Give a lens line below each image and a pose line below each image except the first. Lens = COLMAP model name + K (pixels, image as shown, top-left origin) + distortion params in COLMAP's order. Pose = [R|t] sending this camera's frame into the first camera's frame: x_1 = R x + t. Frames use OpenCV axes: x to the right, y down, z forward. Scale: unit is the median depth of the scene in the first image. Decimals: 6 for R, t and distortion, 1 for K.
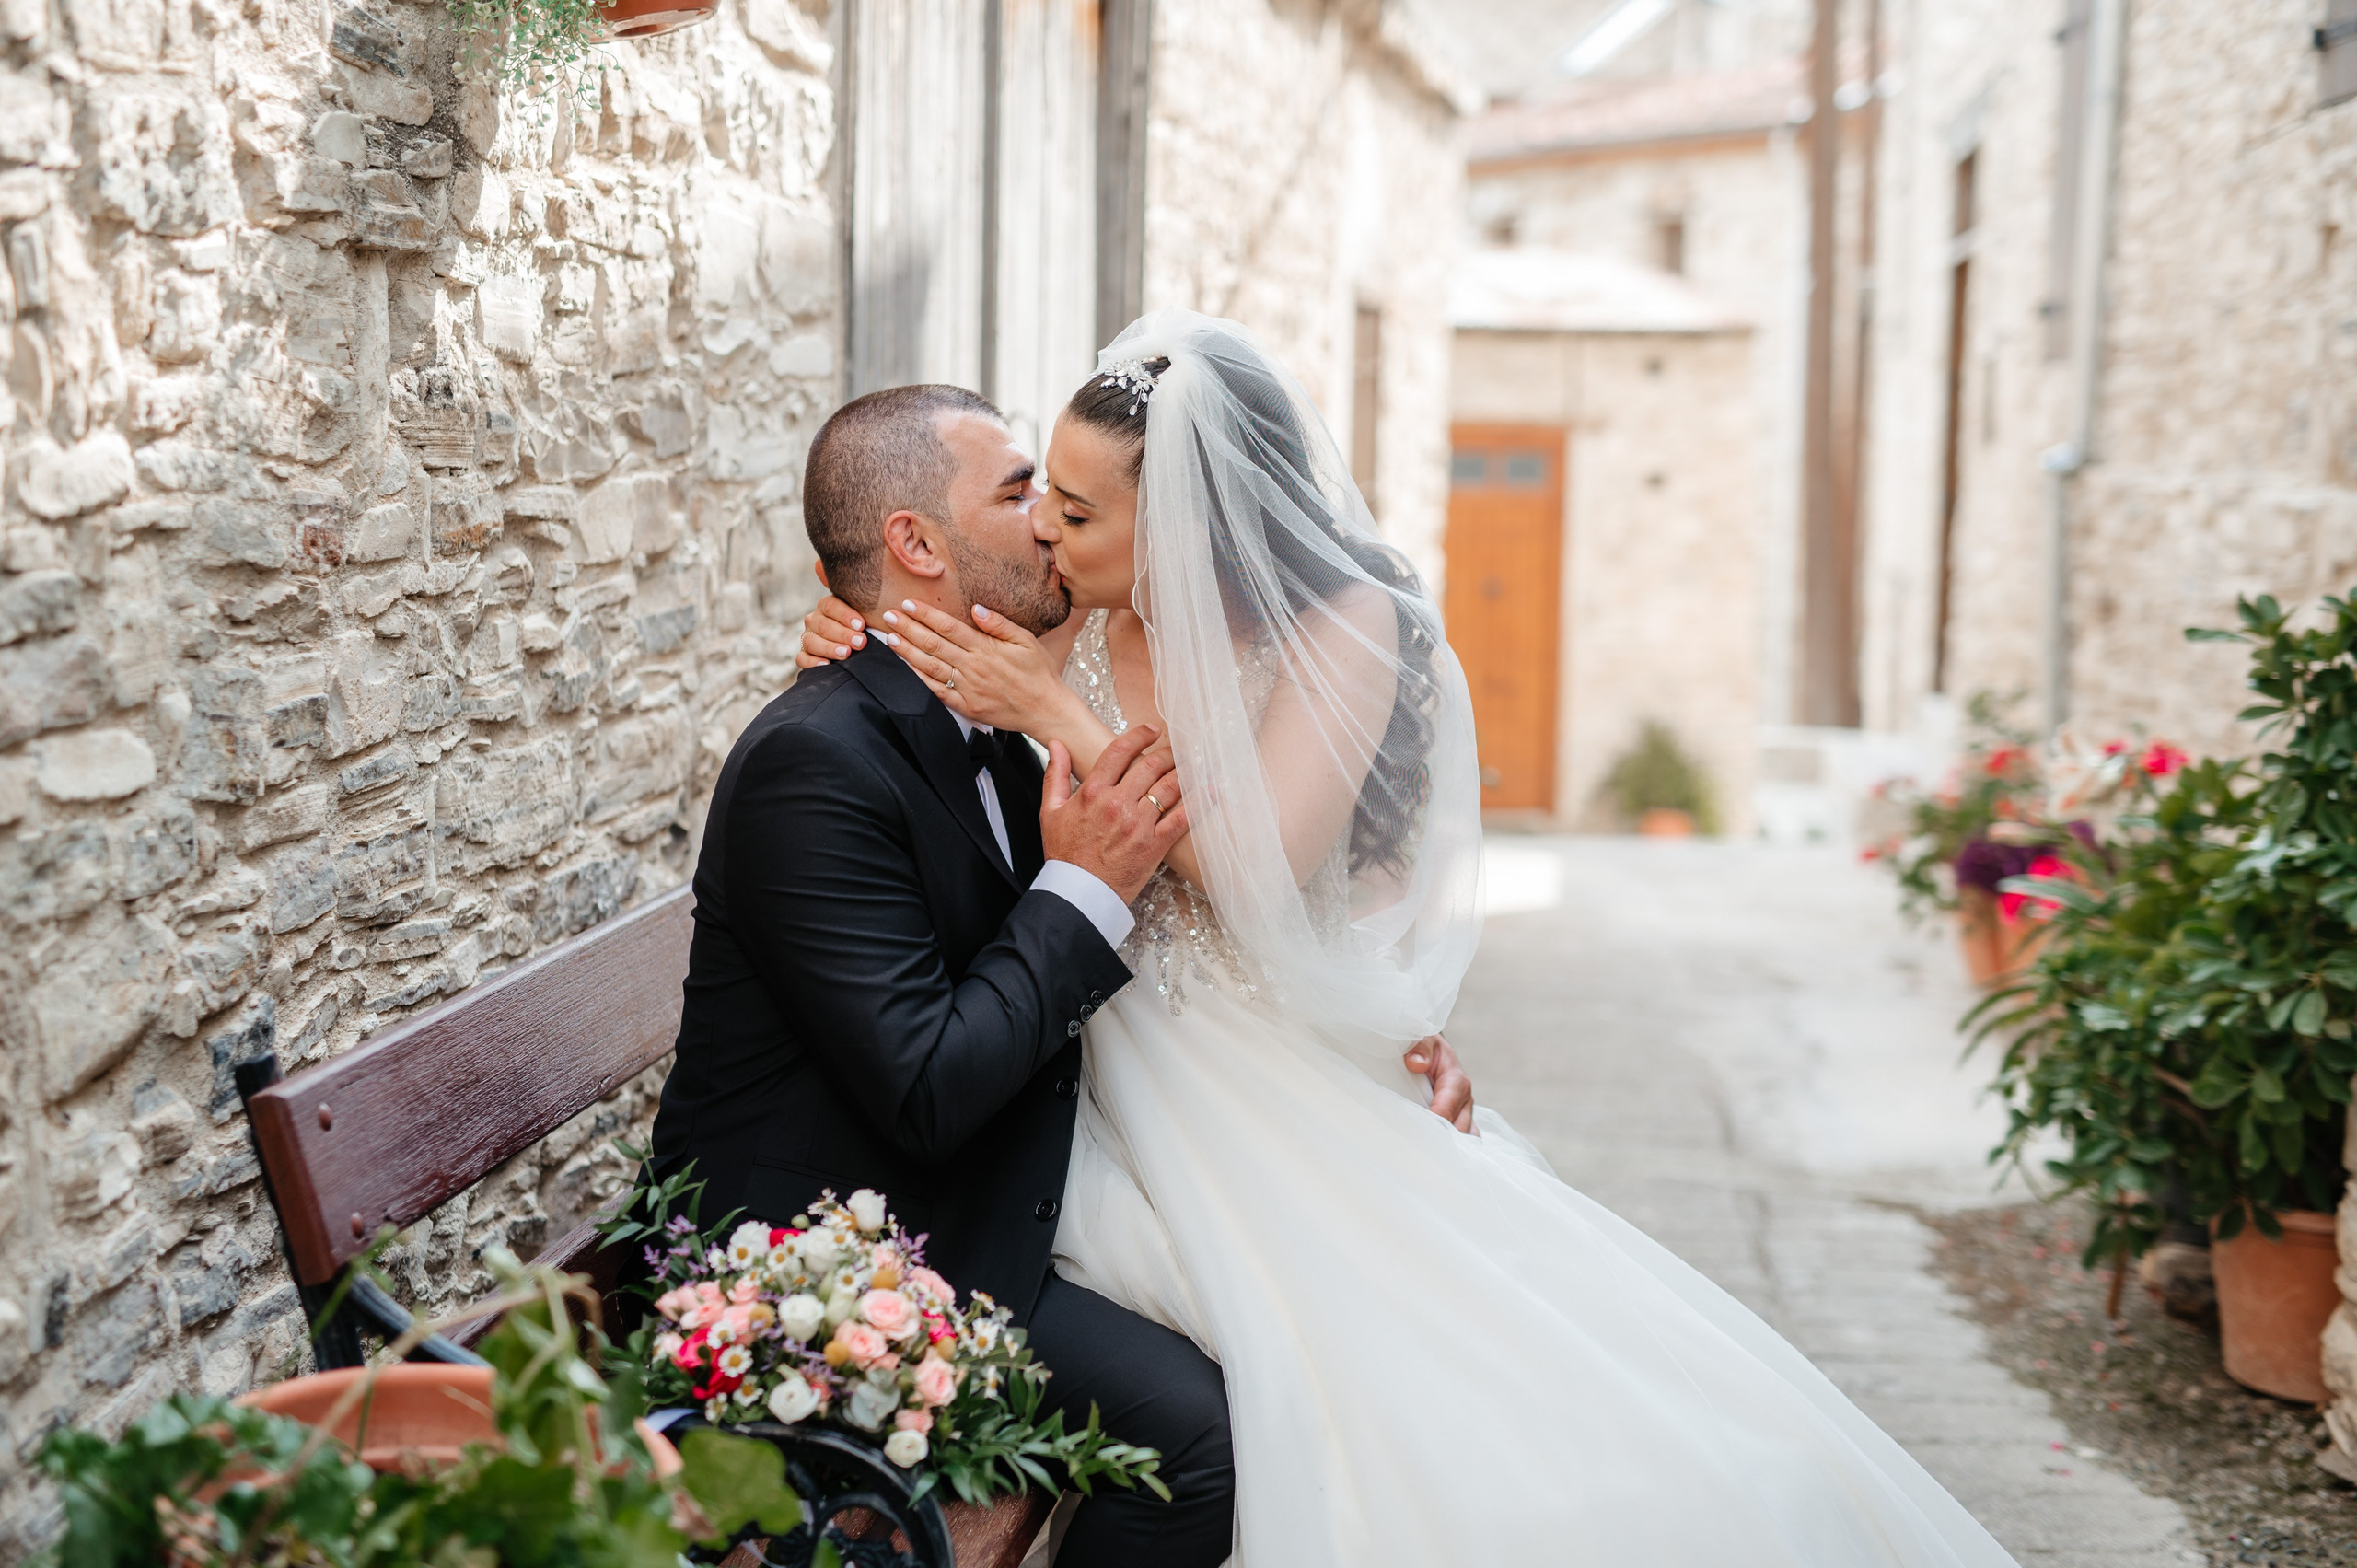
lens RADIAL K [[3361.9, 0, 1181.2], [0, 3361.9, 825.9], [0, 0, 1]] dist [-0.045074, 0.065811]
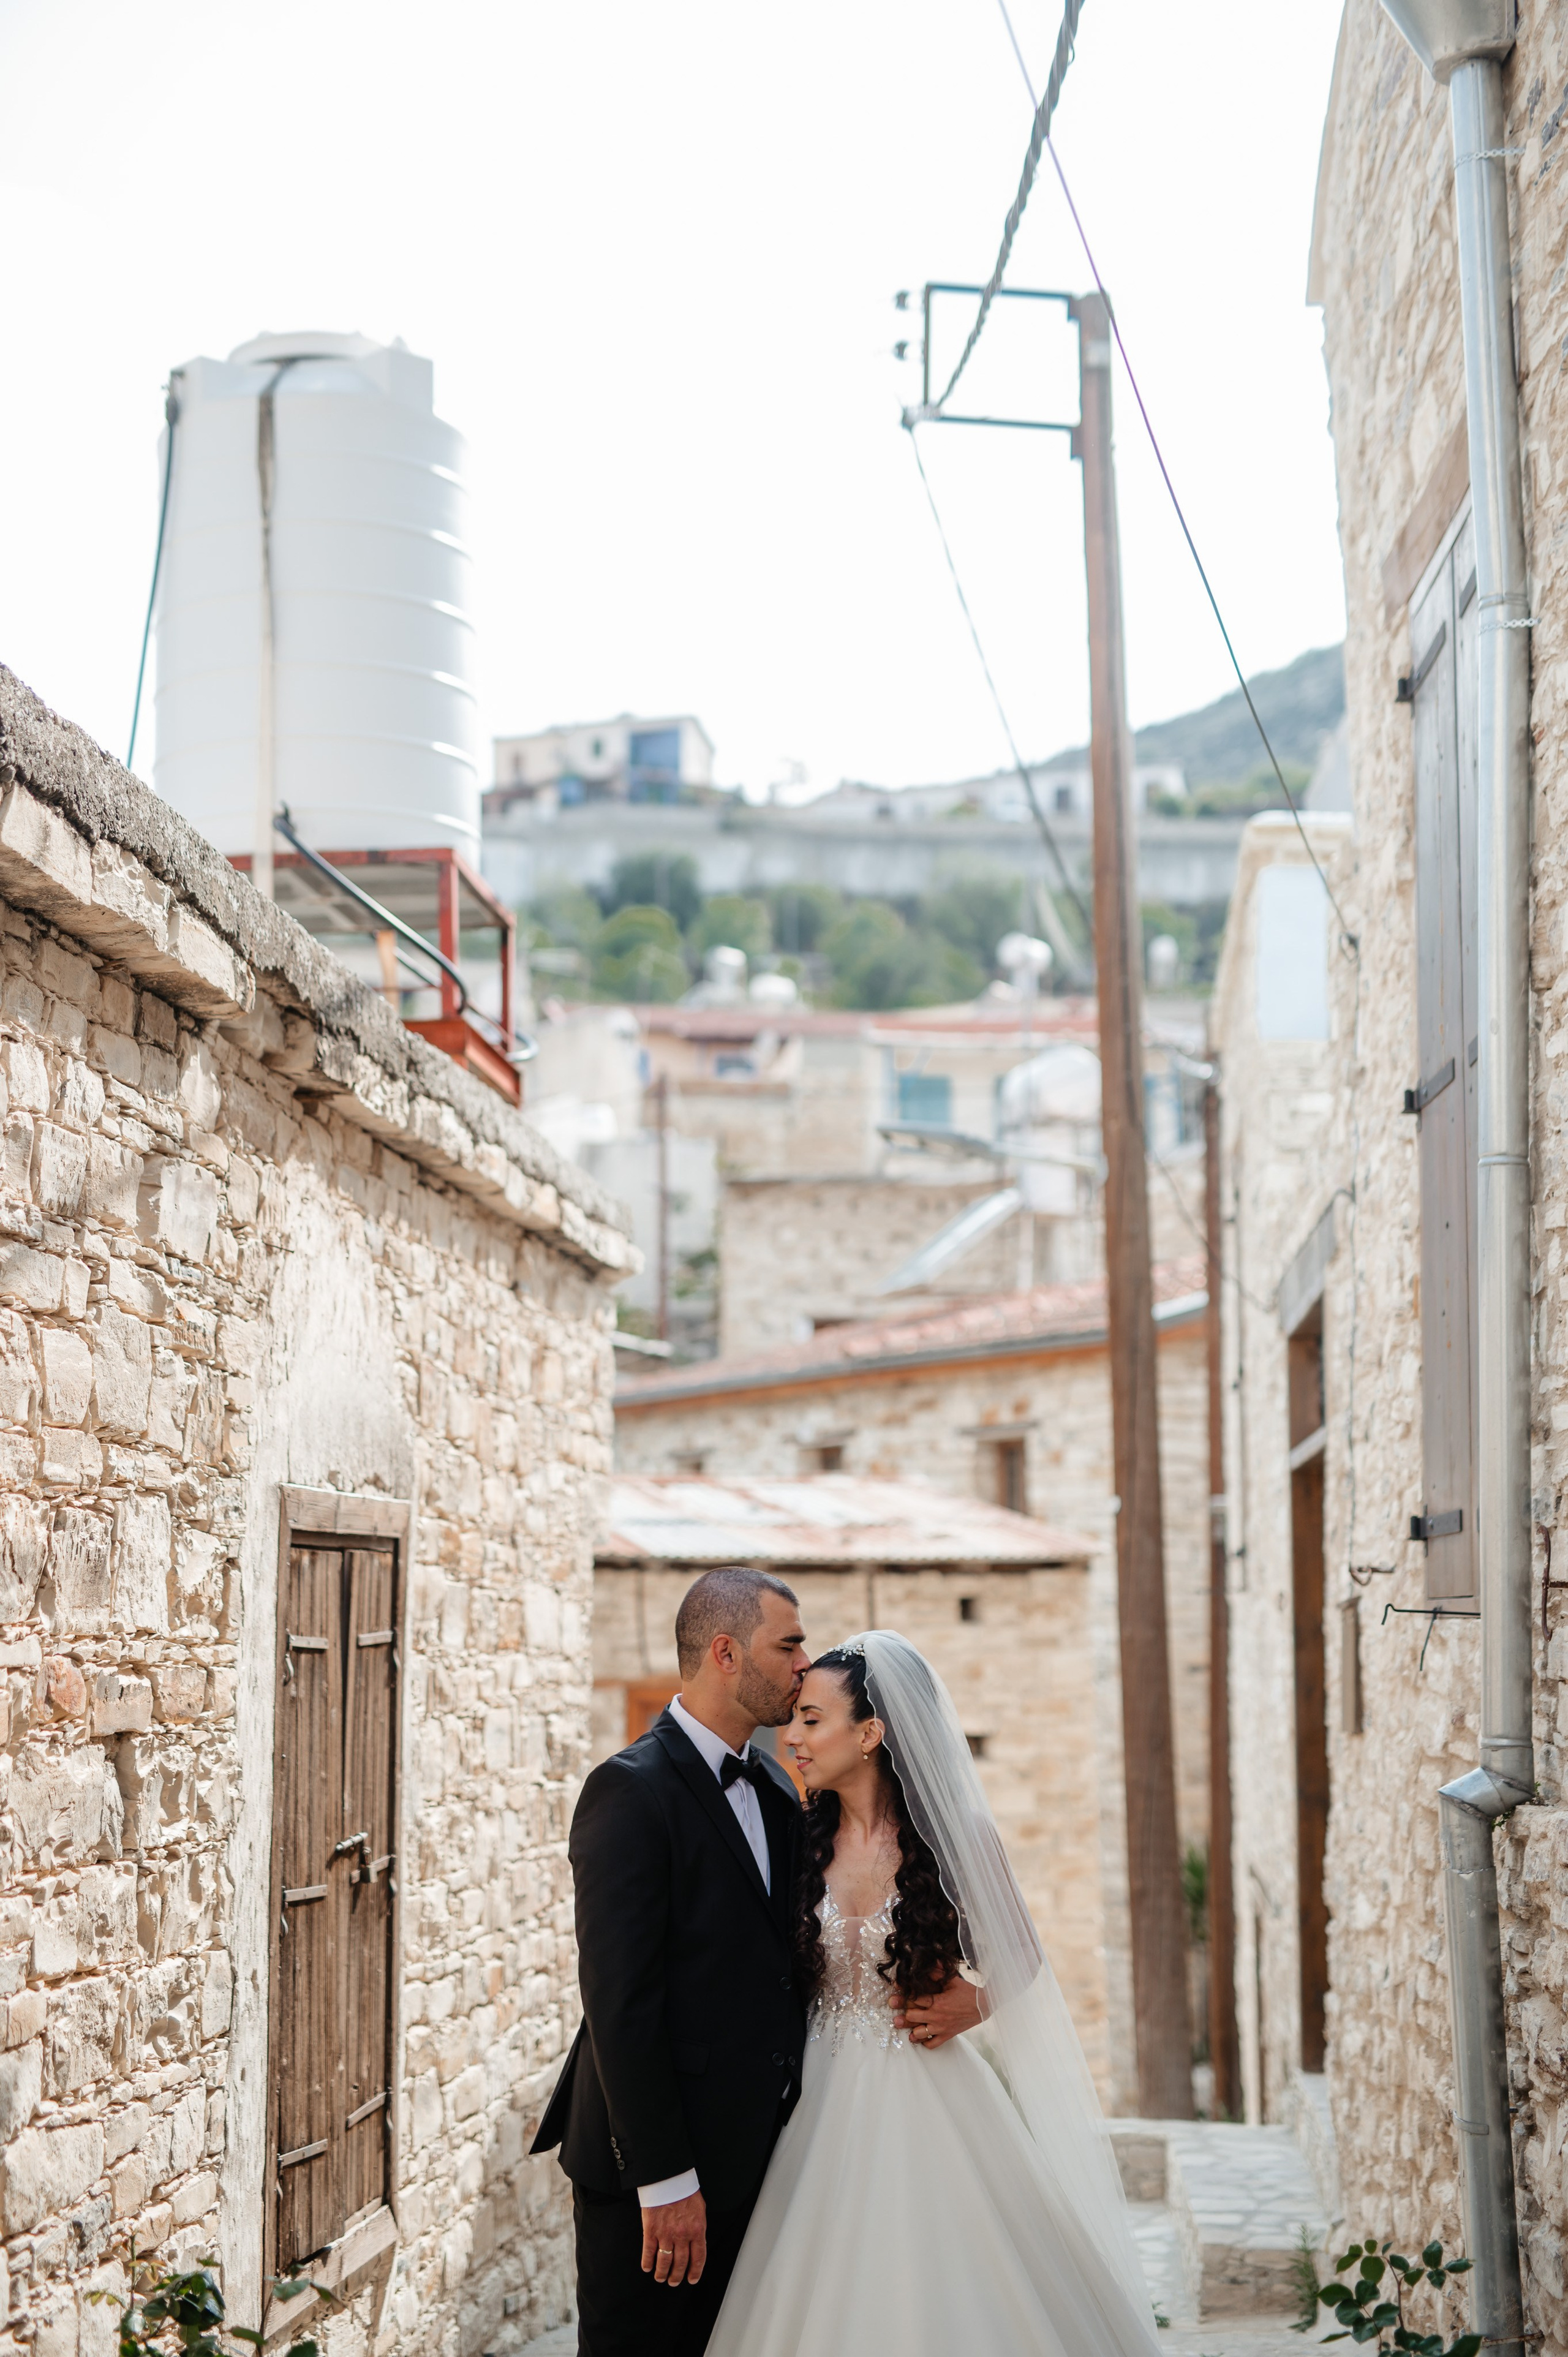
lens RADIAL K [[3319.9, 0, 784.0], [0, 3319.9, 1178.5], [0, 0, 1]] dist [-0.007902, 0.012036]
pose [[0.998122, -0.006910, 0.060868, 0.342503], [0.022496, 0.965541, -0.259277, -0.199883], [-0.056979, 0.260159, 0.963883, 1.334393]]
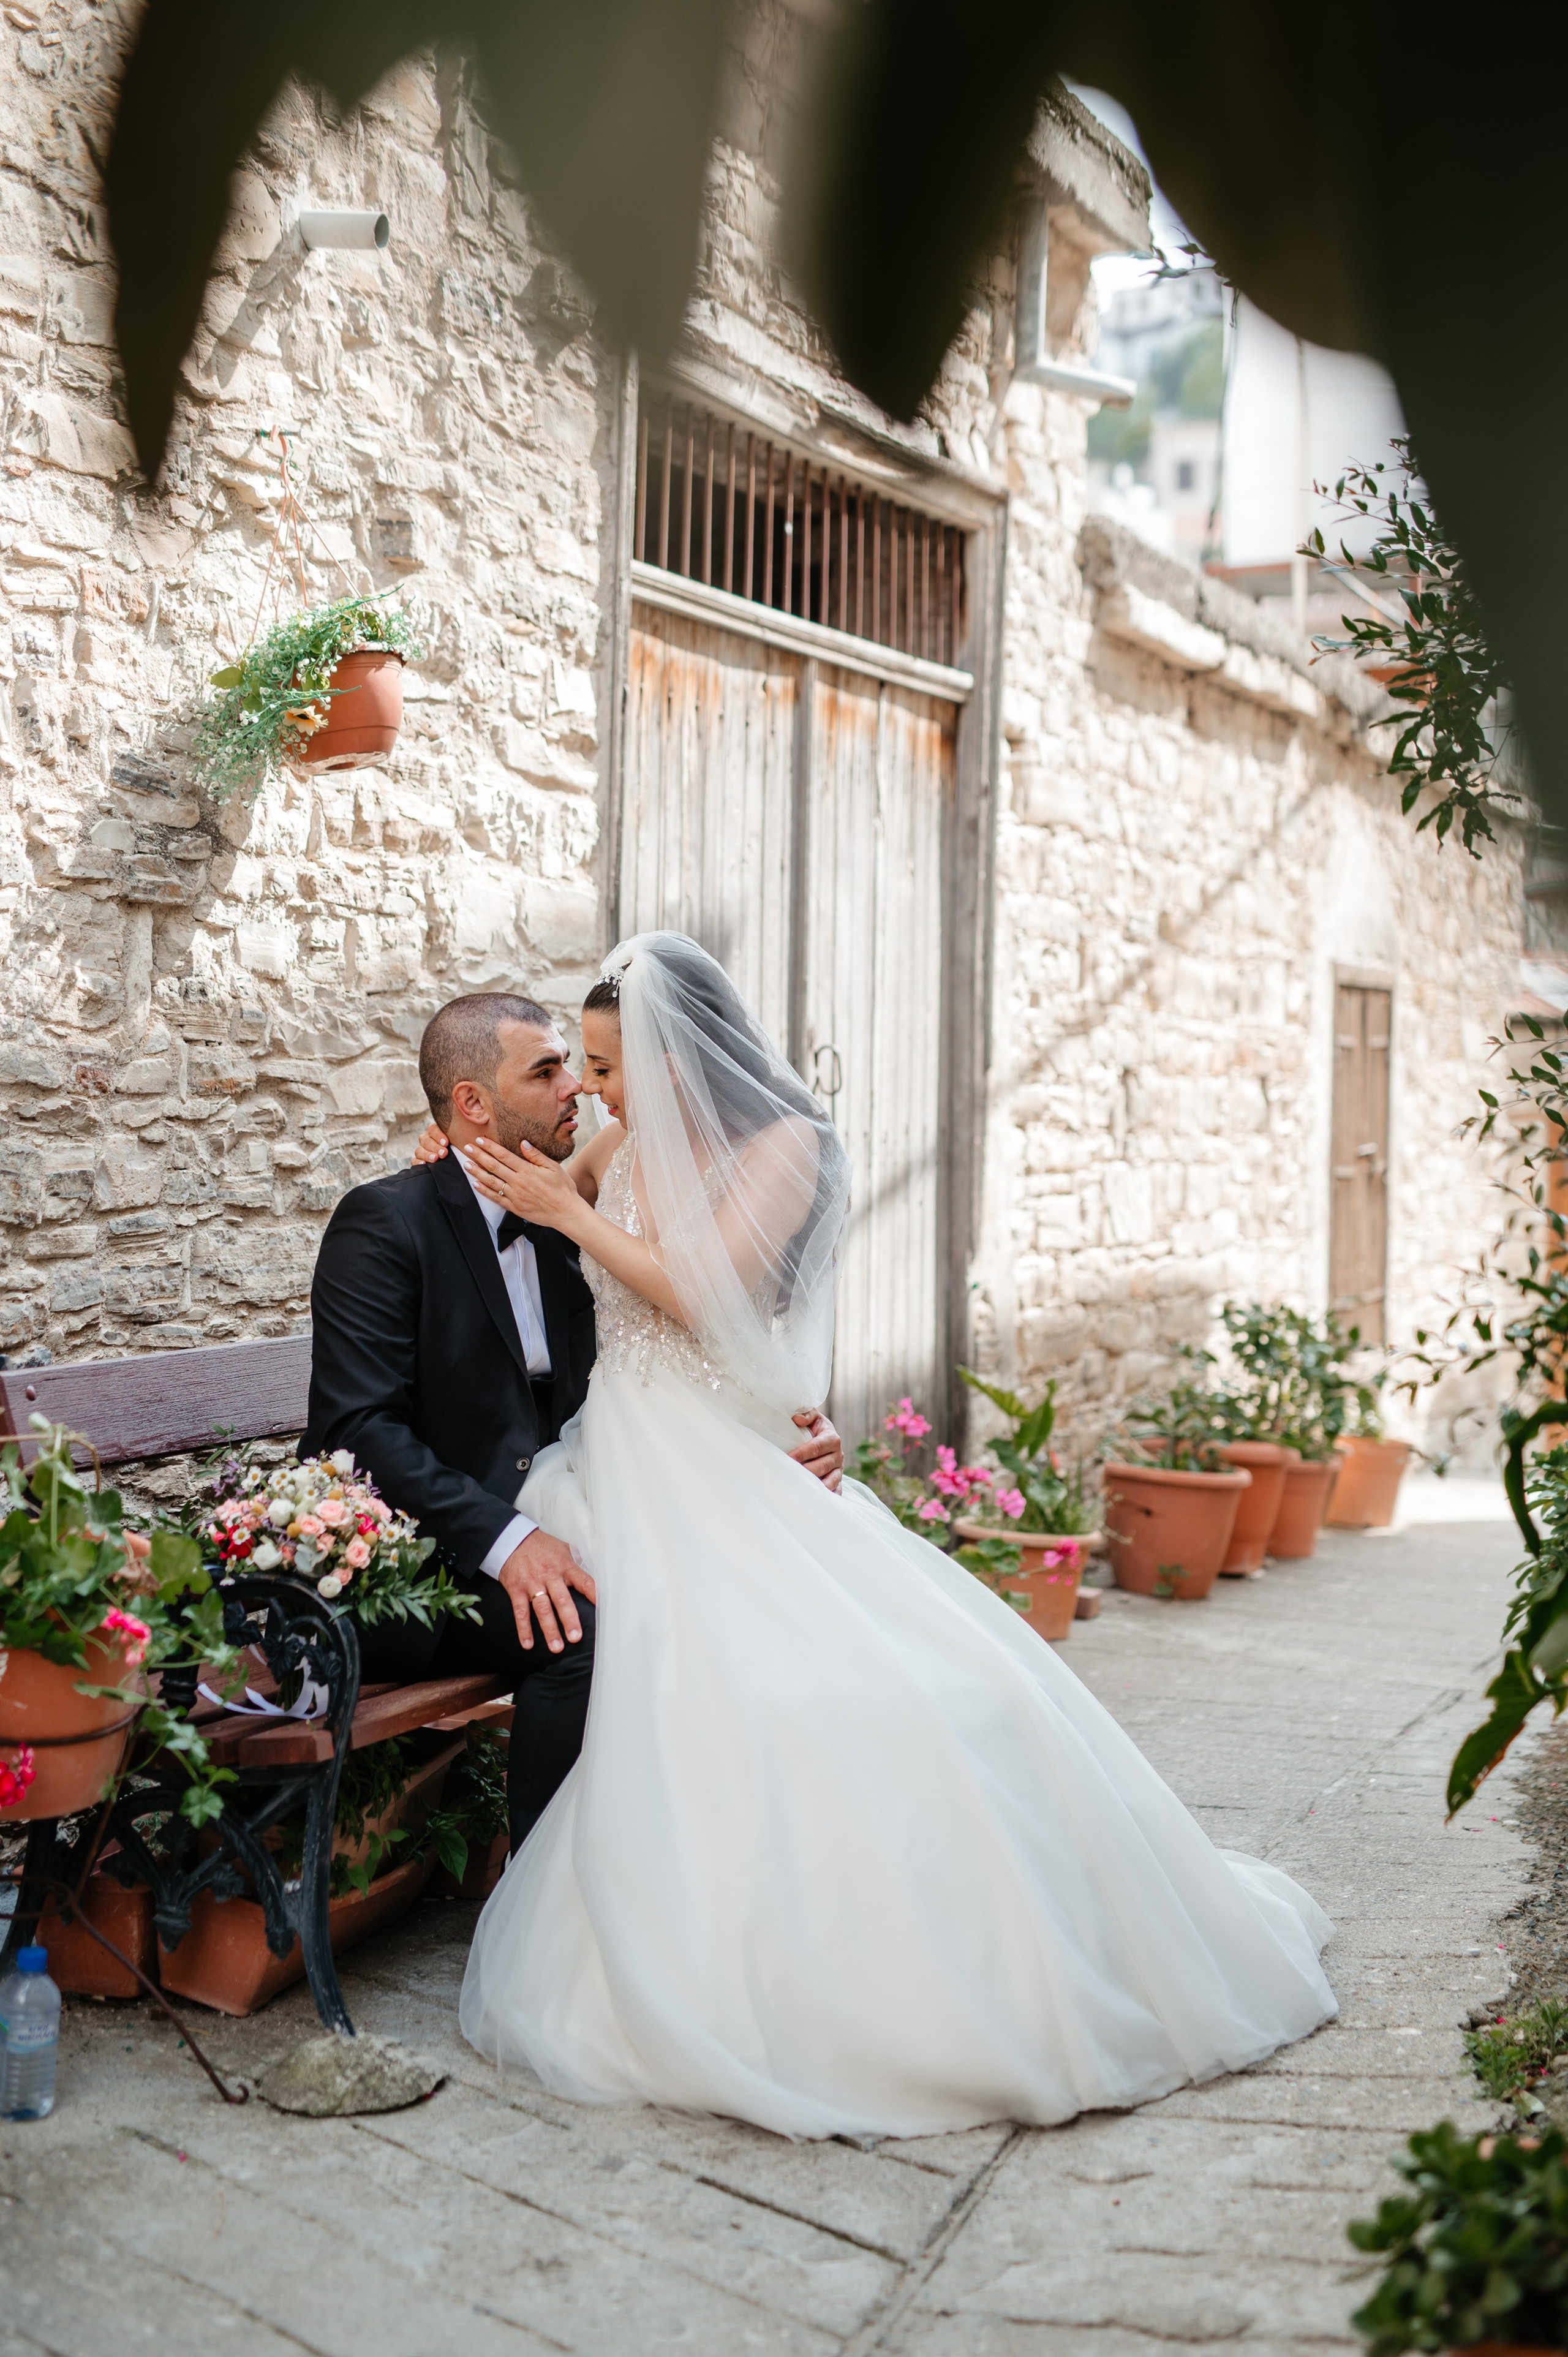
lens RADIAL K [[3361.7, 0, 785.1], [0, 3361.7, 1227.9], [0, 0, 1]] dist [-0.045074, 0.065811]
pose [[0.975812, 0.004622, -0.218564, 0.389060], [-0.024982, 0.995584, -0.090485, 0.115907], [0.217181, 0.093757, 0.971618, -0.466193]]
